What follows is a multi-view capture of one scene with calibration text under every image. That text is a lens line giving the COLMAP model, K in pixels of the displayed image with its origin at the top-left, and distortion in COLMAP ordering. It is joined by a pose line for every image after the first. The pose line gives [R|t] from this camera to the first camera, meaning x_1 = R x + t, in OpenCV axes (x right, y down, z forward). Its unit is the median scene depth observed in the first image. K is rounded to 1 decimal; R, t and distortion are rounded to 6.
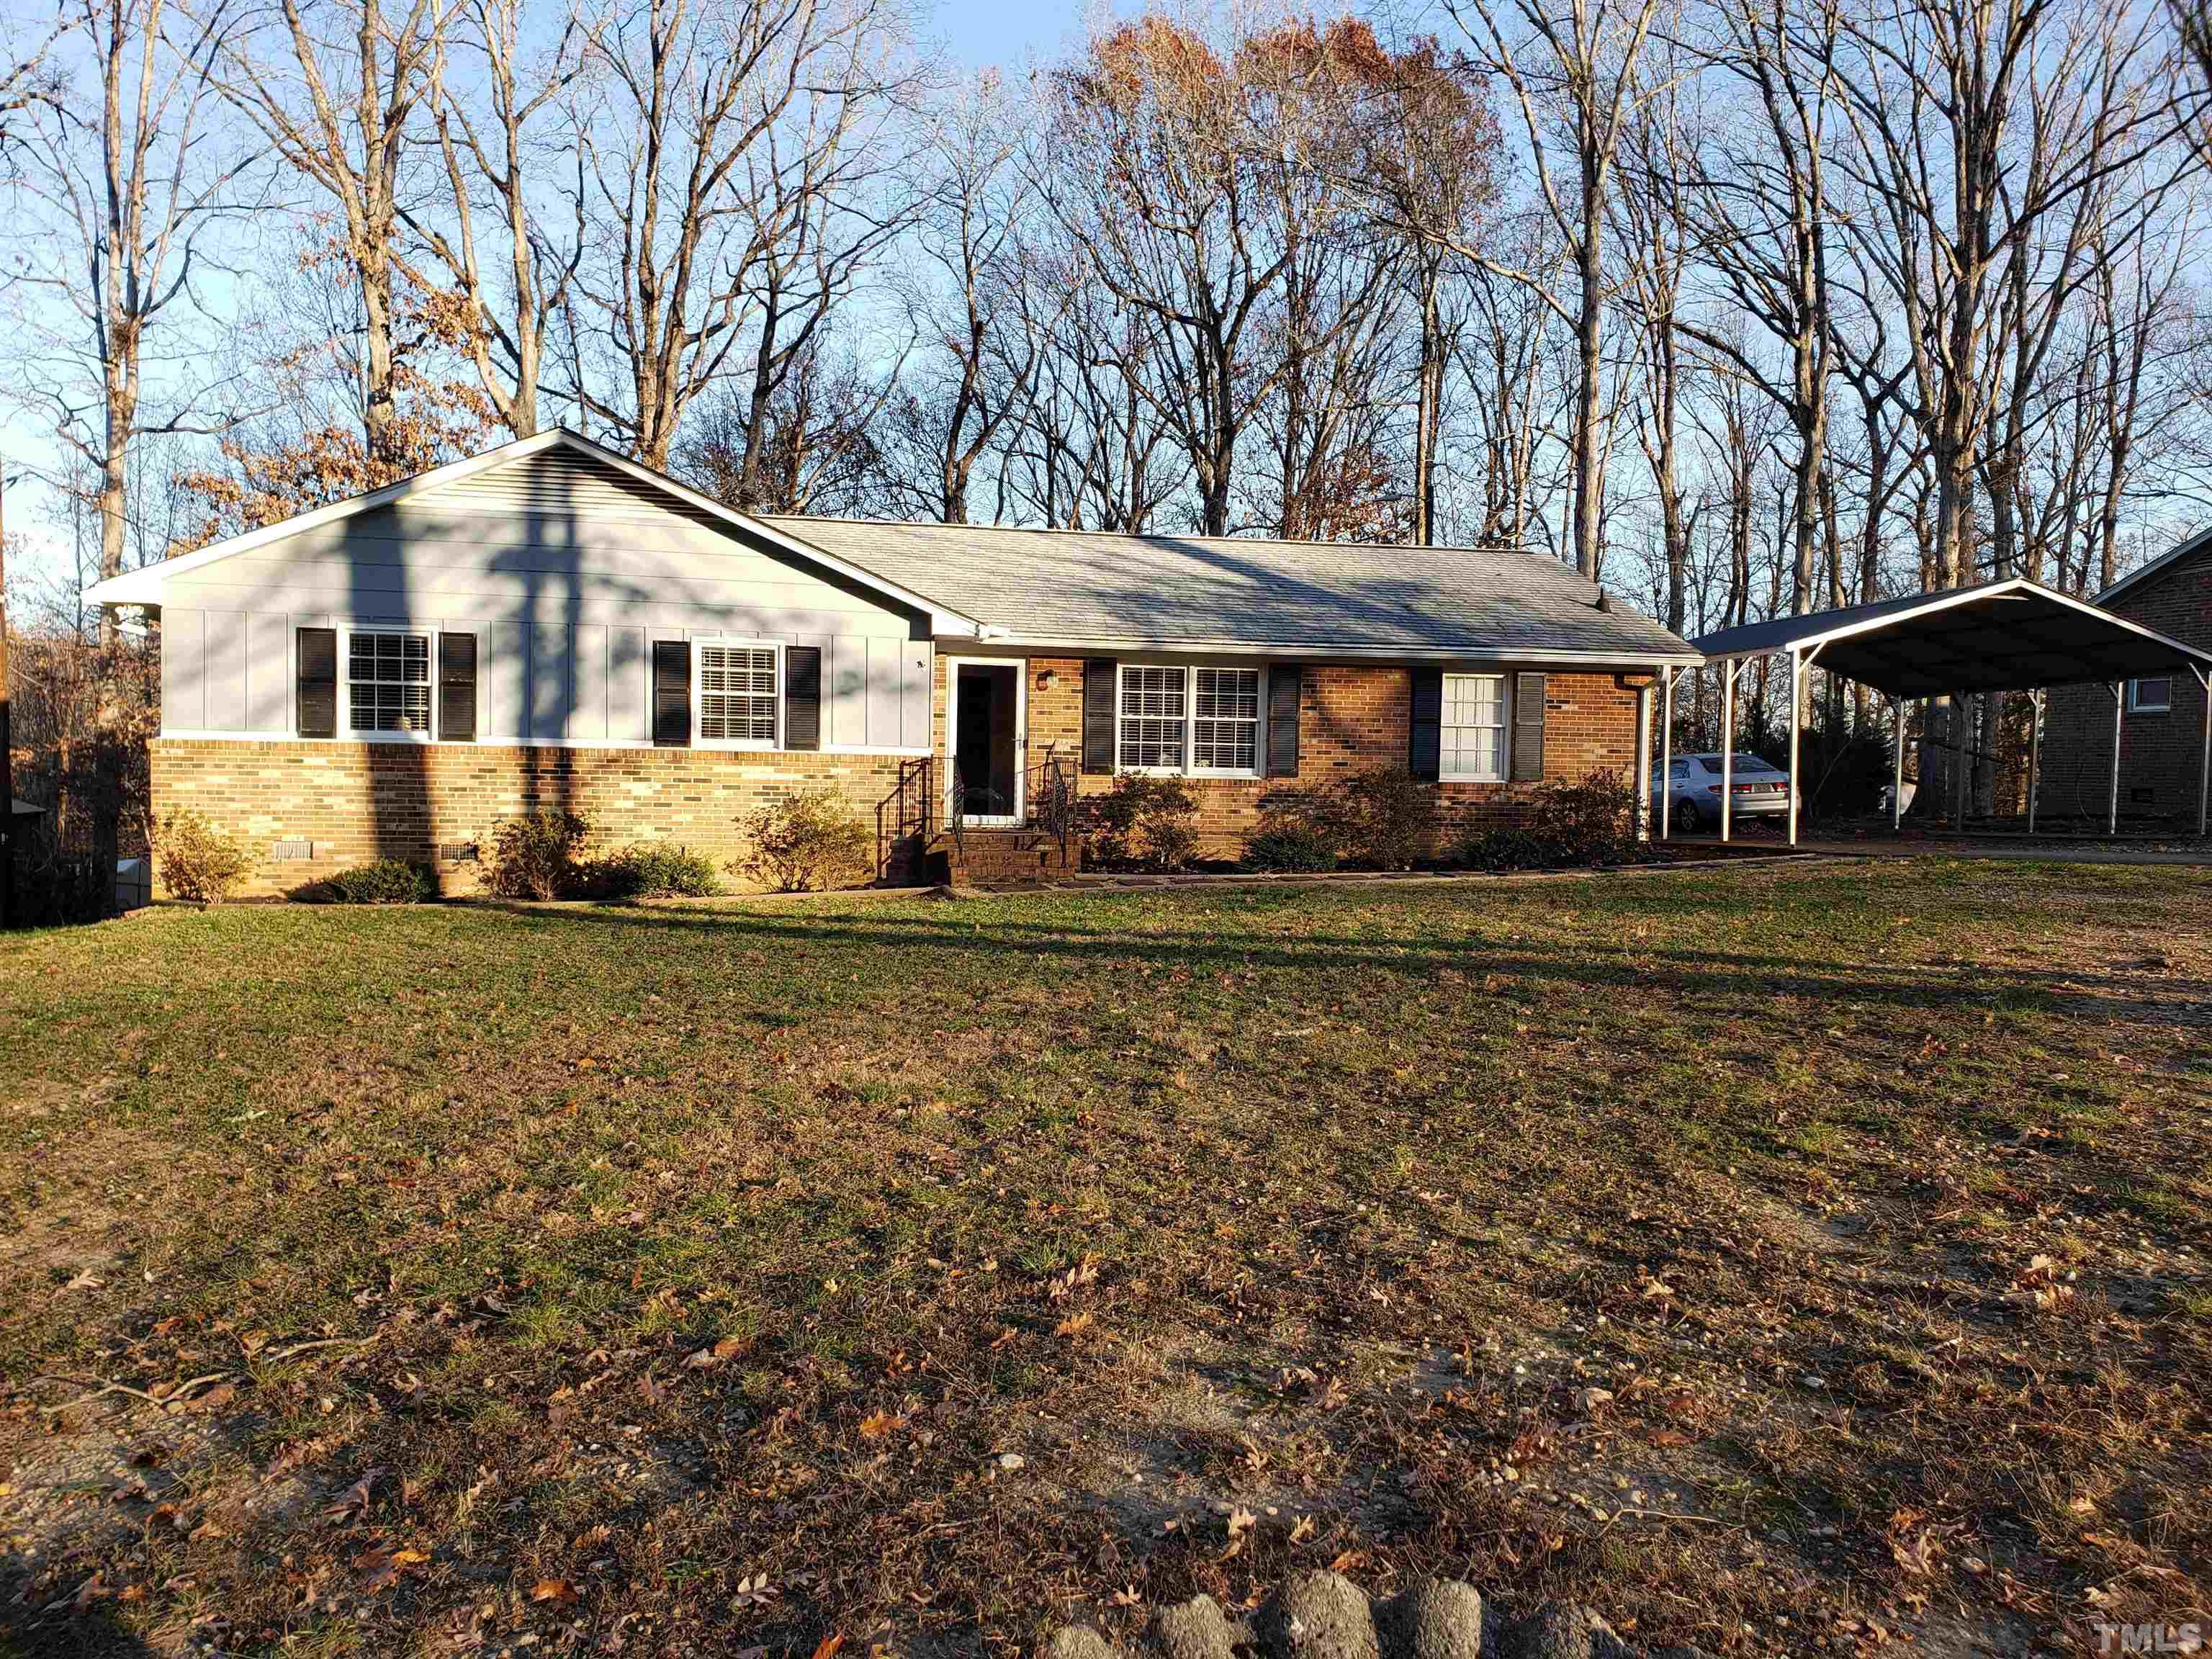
lens RADIAL K [[1731.9, 0, 1101.6], [0, 1731.9, 847.9], [0, 0, 1]] dist [0.073273, -0.093371]
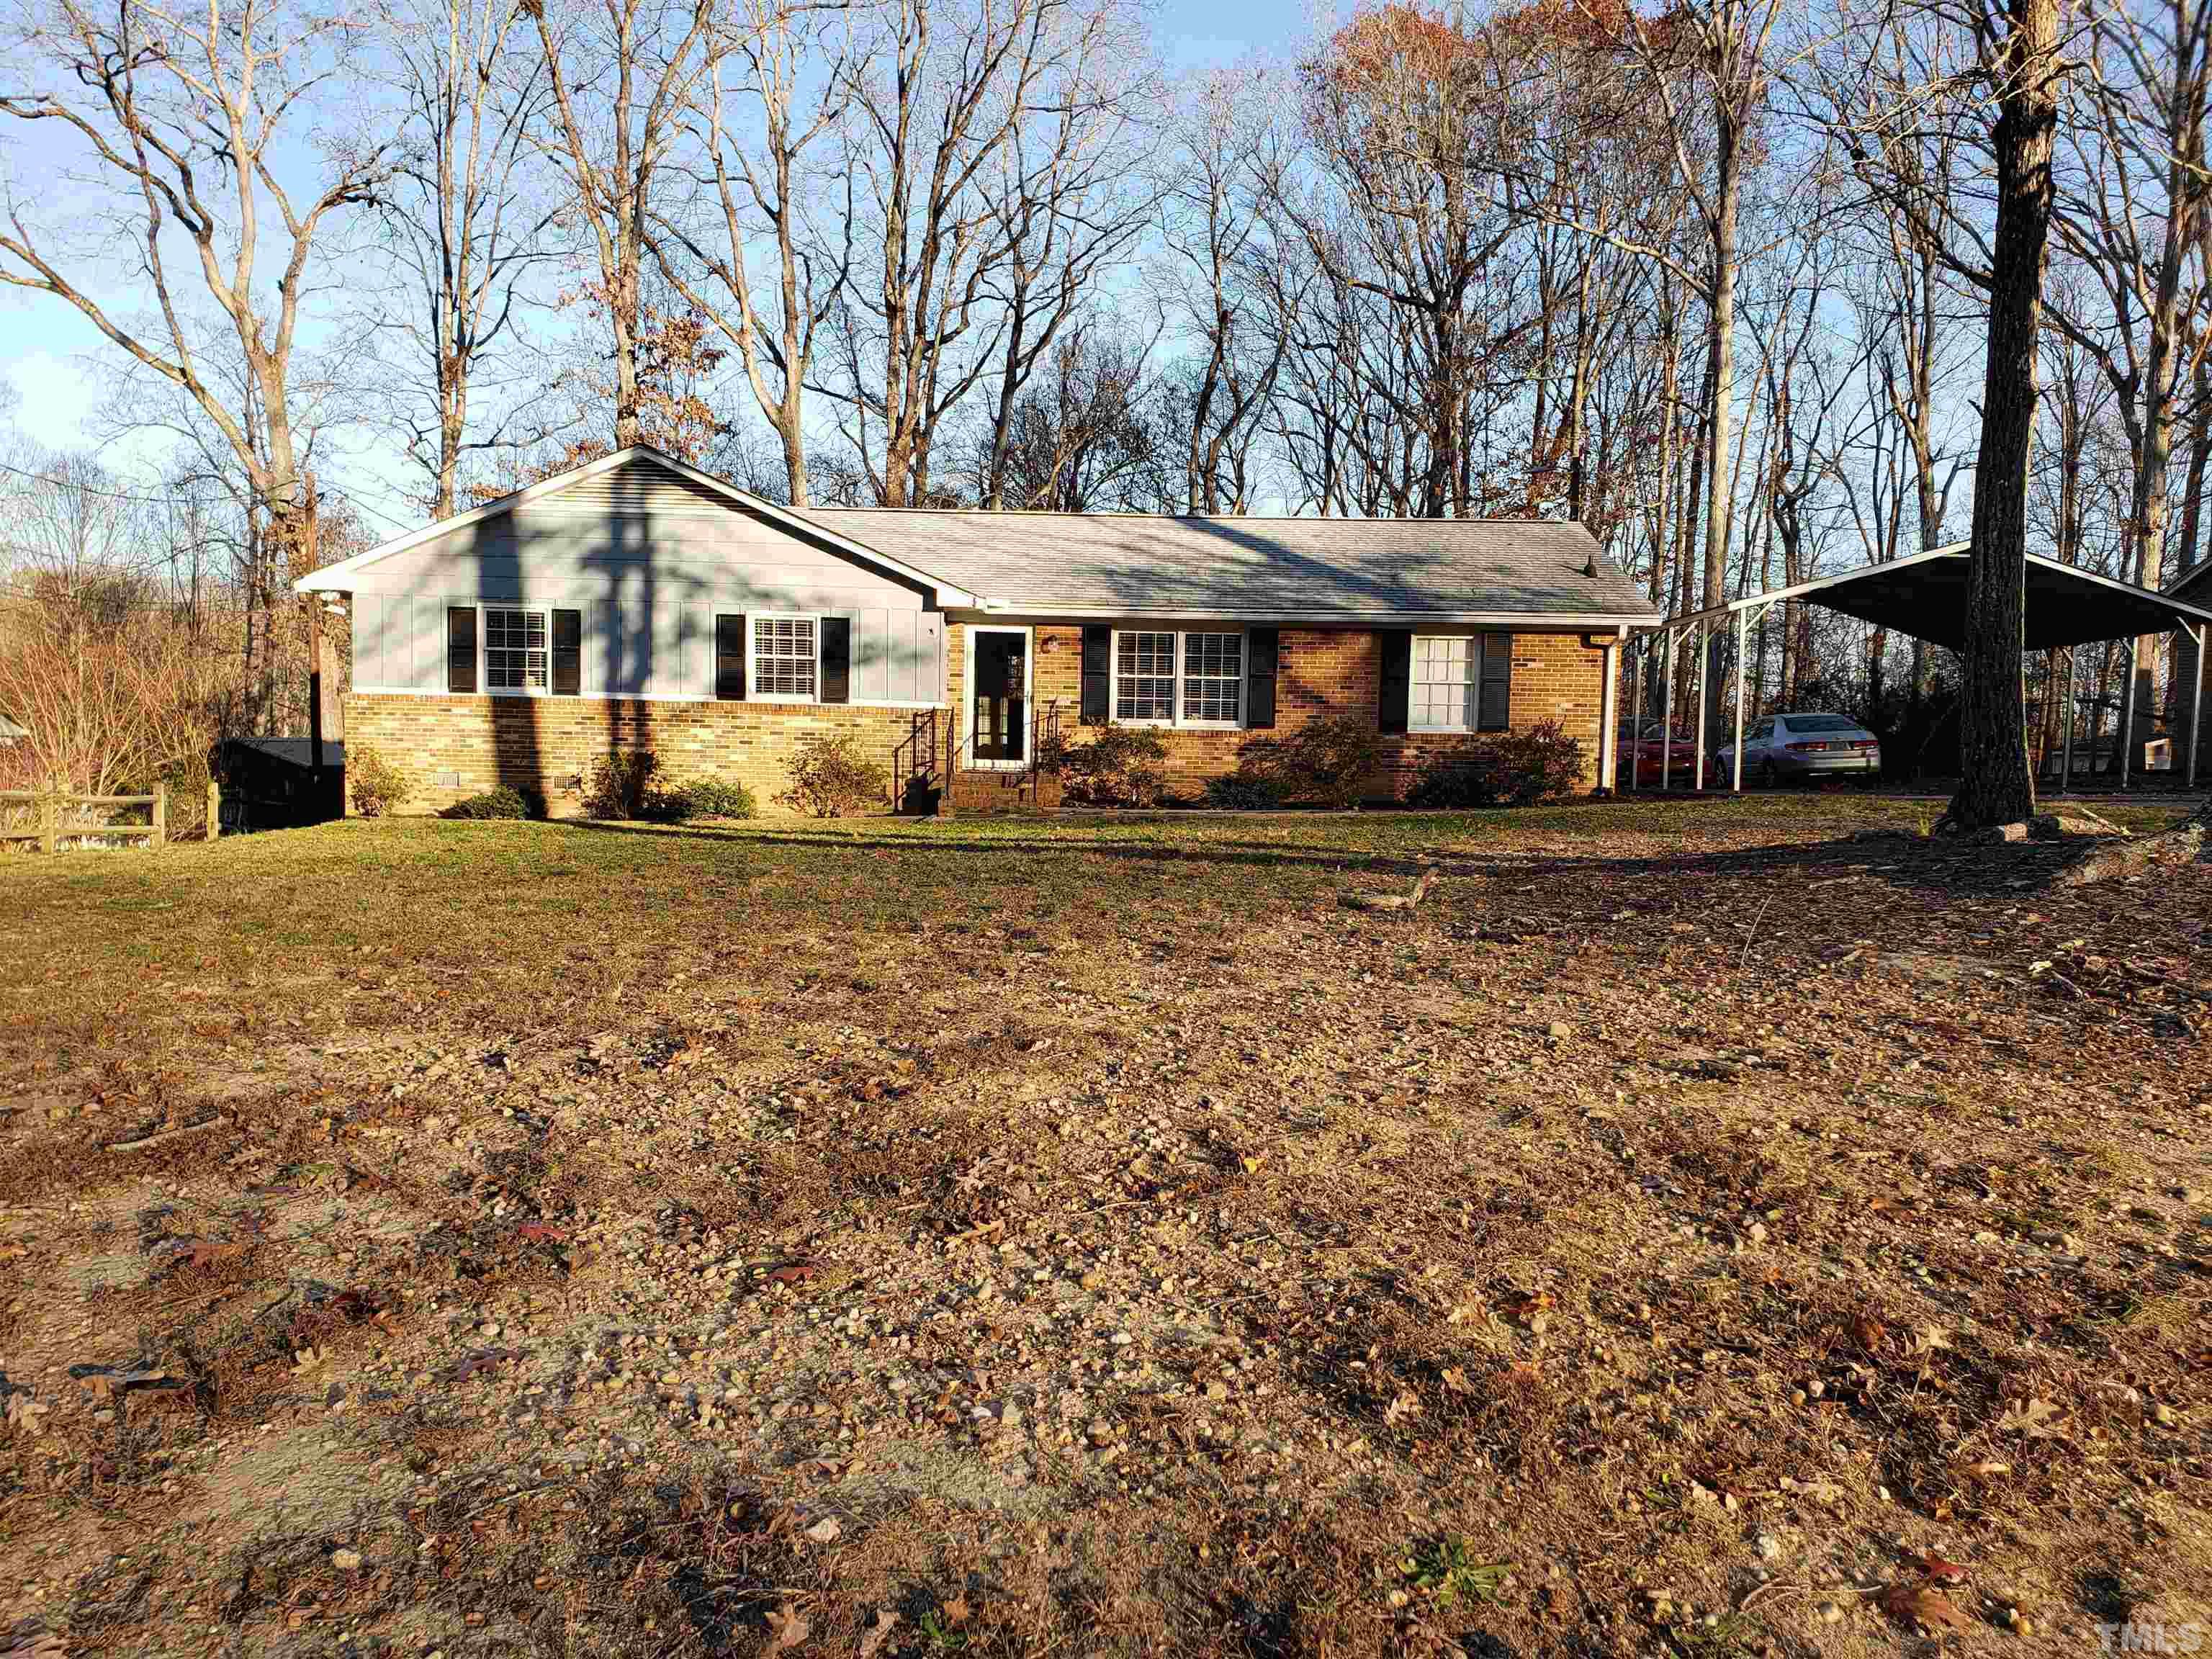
lens RADIAL K [[1700.5, 0, 1107.0], [0, 1700.5, 882.0], [0, 0, 1]] dist [0.117900, -0.250281]
pose [[0.977321, 0.020179, -0.210799, 0.246848], [-0.012932, 0.999279, 0.035699, 0.021706], [0.211367, -0.032163, 0.976877, -0.122017]]
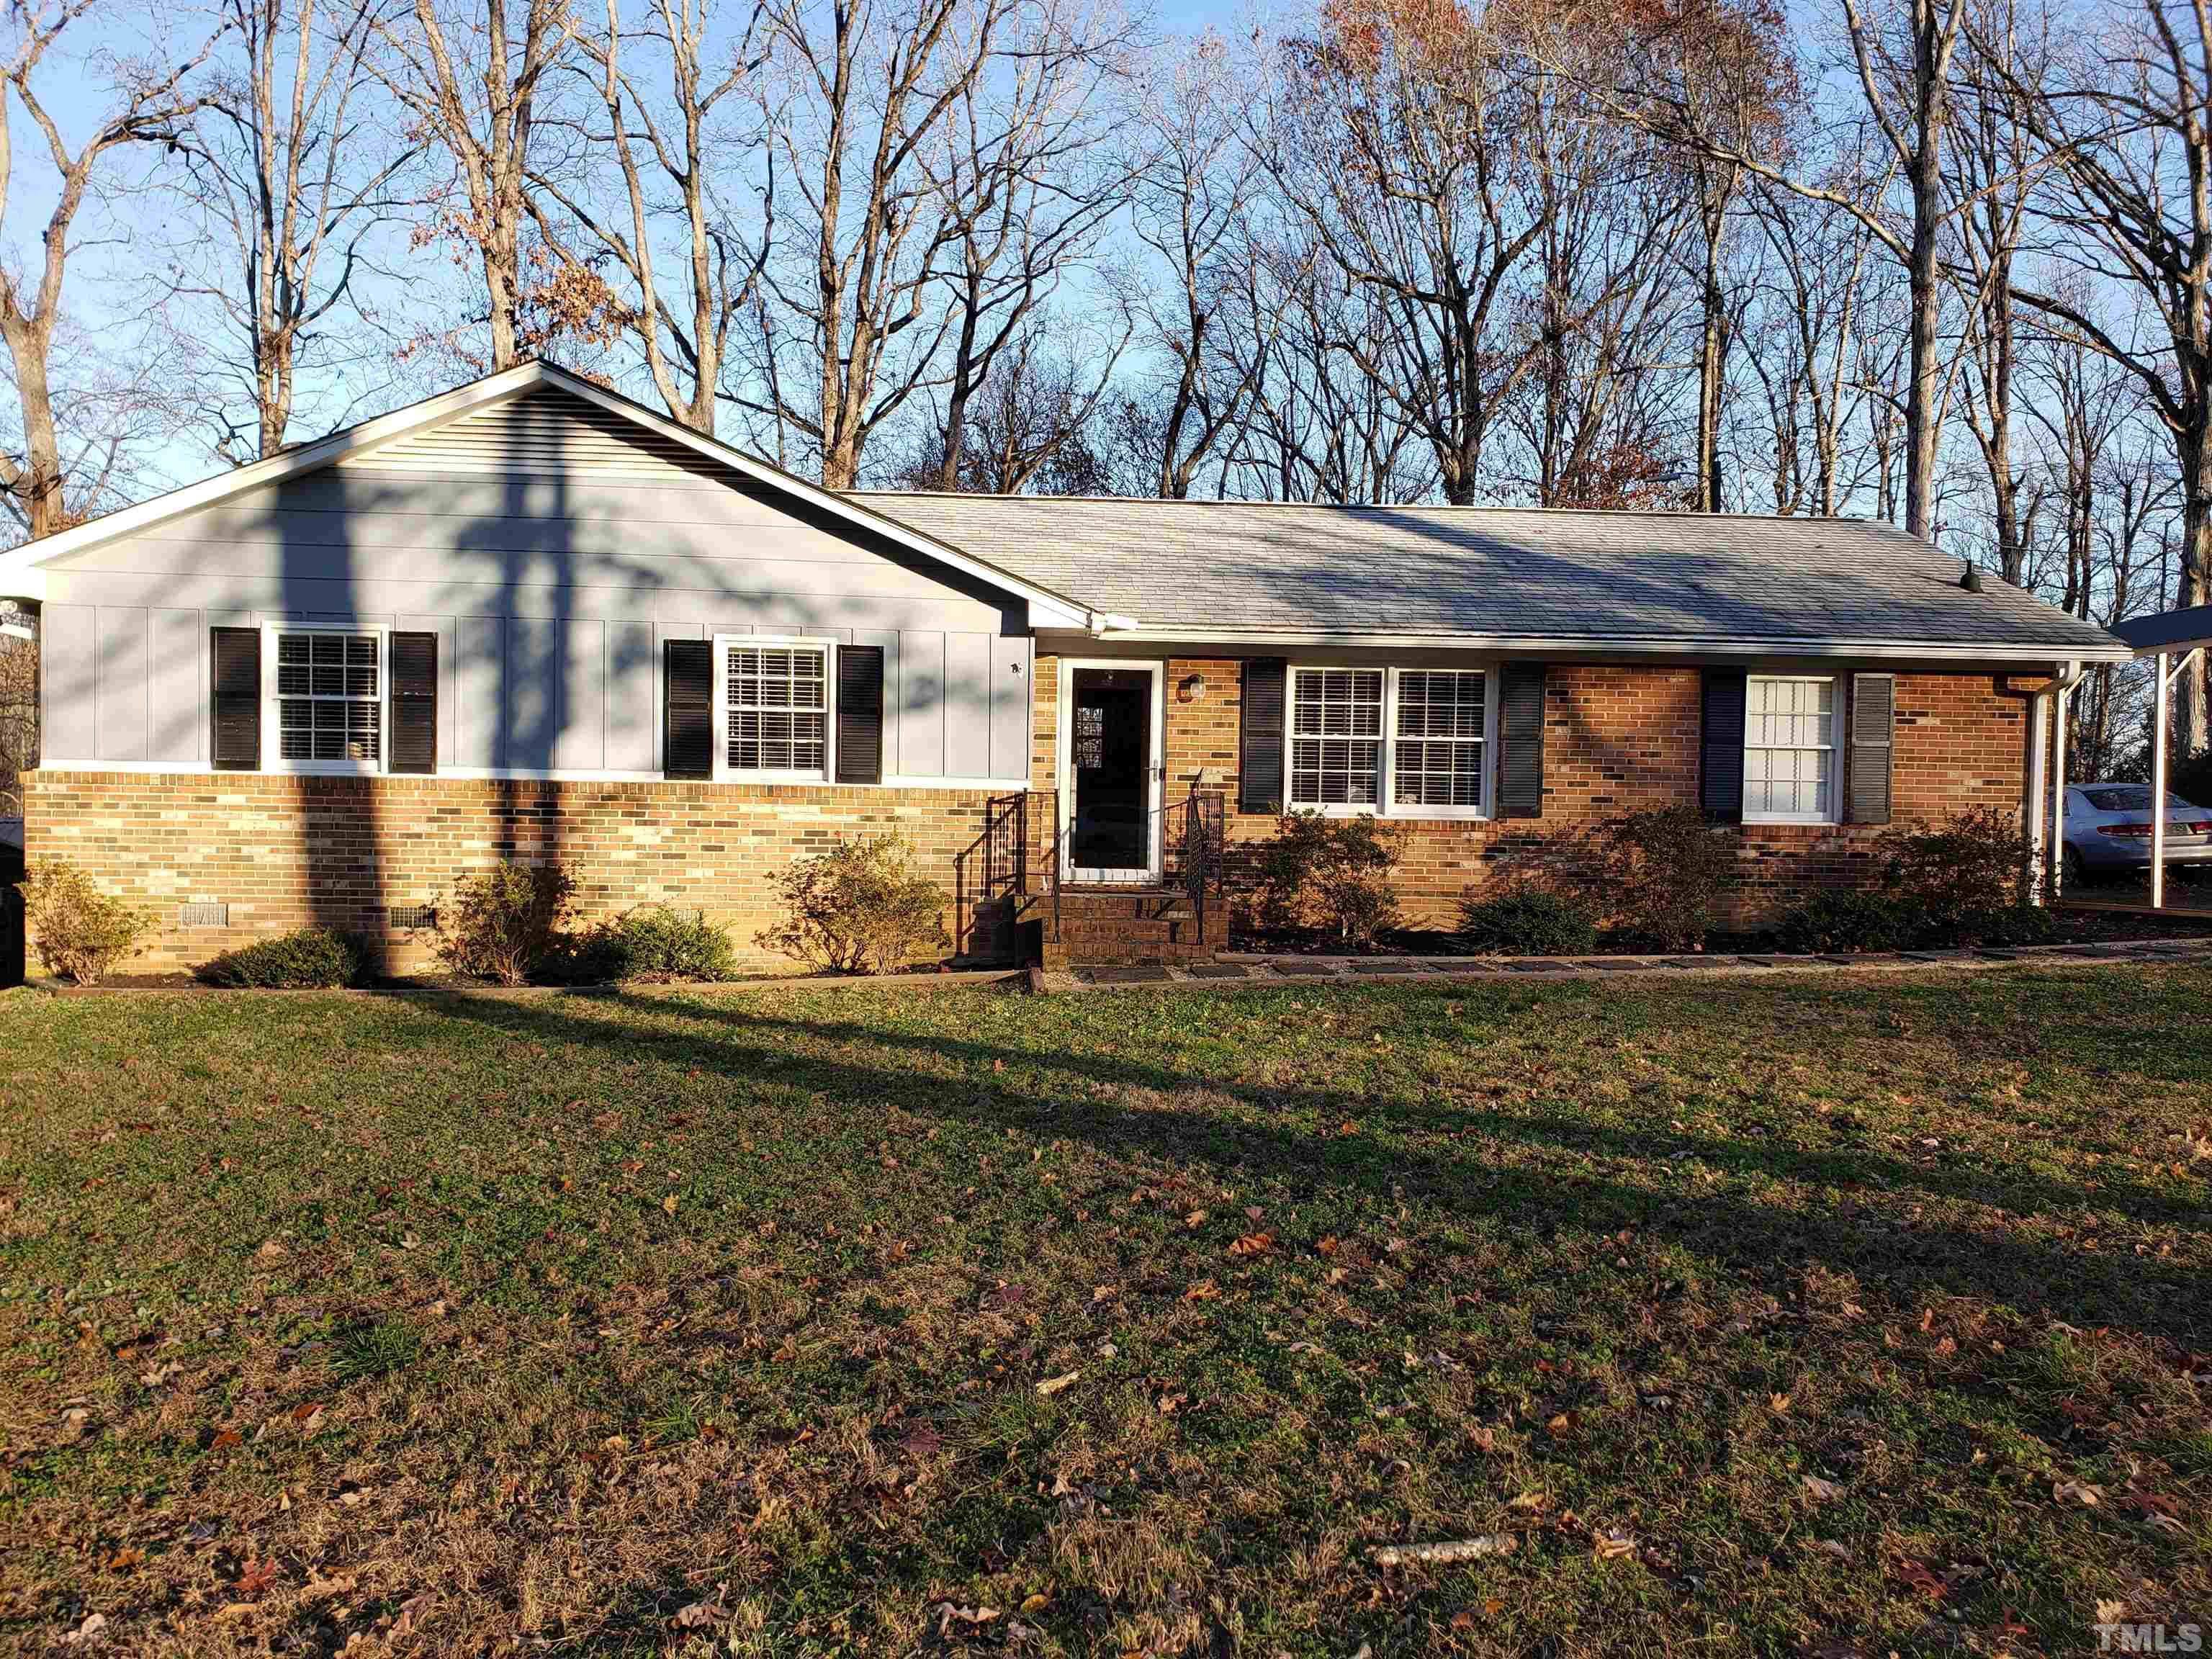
lens RADIAL K [[1731.9, 0, 1101.6], [0, 1731.9, 847.9], [0, 0, 1]] dist [0.073273, -0.093371]
pose [[0.989359, 0.003626, -0.145452, 0.037880], [-0.005982, 0.999858, -0.015764, -0.015697], [0.145374, 0.016466, 0.989240, 0.249862]]
